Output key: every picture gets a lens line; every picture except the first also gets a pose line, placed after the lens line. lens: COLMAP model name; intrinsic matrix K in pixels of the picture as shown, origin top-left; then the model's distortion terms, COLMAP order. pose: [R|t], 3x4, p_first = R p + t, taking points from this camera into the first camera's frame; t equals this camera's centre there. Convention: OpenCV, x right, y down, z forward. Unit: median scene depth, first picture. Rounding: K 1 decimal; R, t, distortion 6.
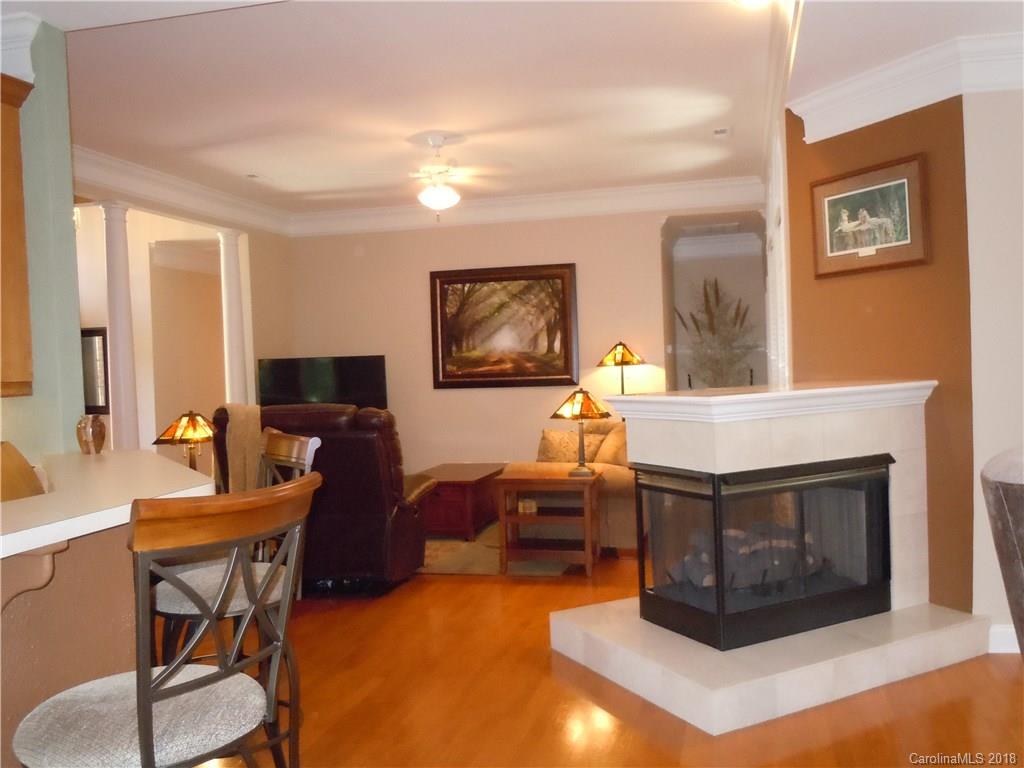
lens RADIAL K [[854.1, 0, 520.3], [0, 854.1, 382.9], [0, 0, 1]] dist [0.004833, -0.008881]
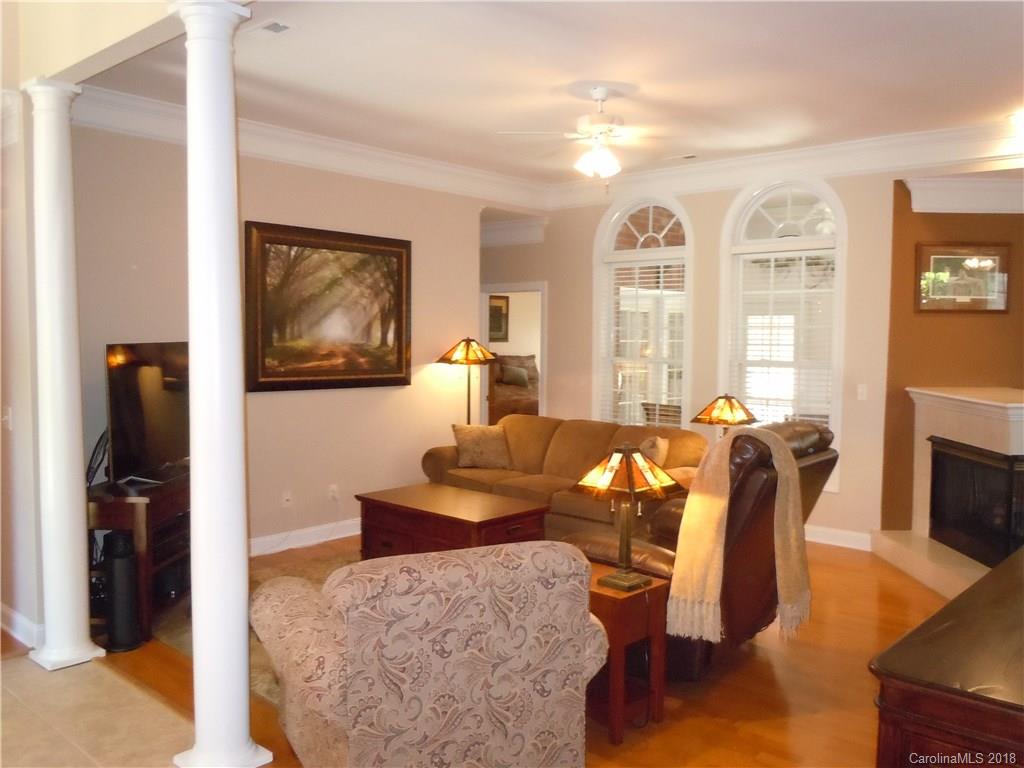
lens RADIAL K [[854.1, 0, 520.3], [0, 854.1, 382.9], [0, 0, 1]] dist [0.004833, -0.008881]
pose [[0.465329, -0.008633, 0.885096, -0.623158], [-0.008791, 0.999858, 0.014375, -0.012729], [-0.885094, -0.014470, 0.465187, 0.498094]]
